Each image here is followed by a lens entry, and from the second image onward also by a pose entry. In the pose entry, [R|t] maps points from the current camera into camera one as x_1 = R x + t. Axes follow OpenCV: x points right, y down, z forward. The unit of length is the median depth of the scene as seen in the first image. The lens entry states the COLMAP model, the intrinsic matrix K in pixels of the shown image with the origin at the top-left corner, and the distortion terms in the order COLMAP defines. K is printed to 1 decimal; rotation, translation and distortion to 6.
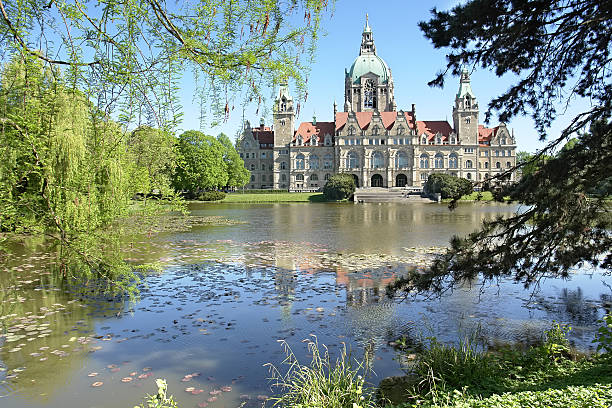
lens RADIAL K [[429.9, 0, 306.6], [0, 429.9, 205.5], [0, 0, 1]] dist [-0.079788, -0.001946]
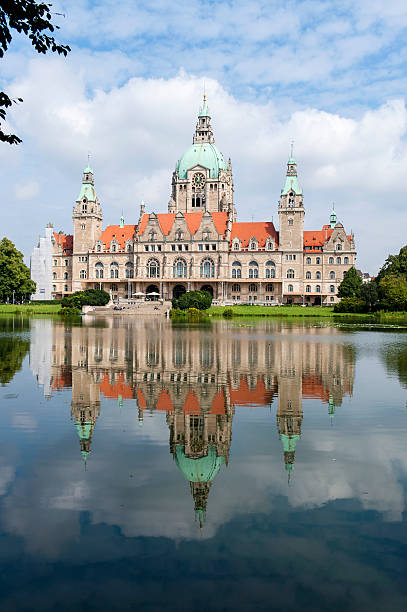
lens RADIAL K [[578.6, 0, 203.5], [0, 578.6, 312.3], [0, 0, 1]] dist [-0.032723, 0.000000]
pose [[0.988227, 0.017955, -0.151937, 0.382963], [-0.021076, 0.999598, -0.018958, 0.004099], [0.151535, 0.021937, 0.988208, -0.149173]]
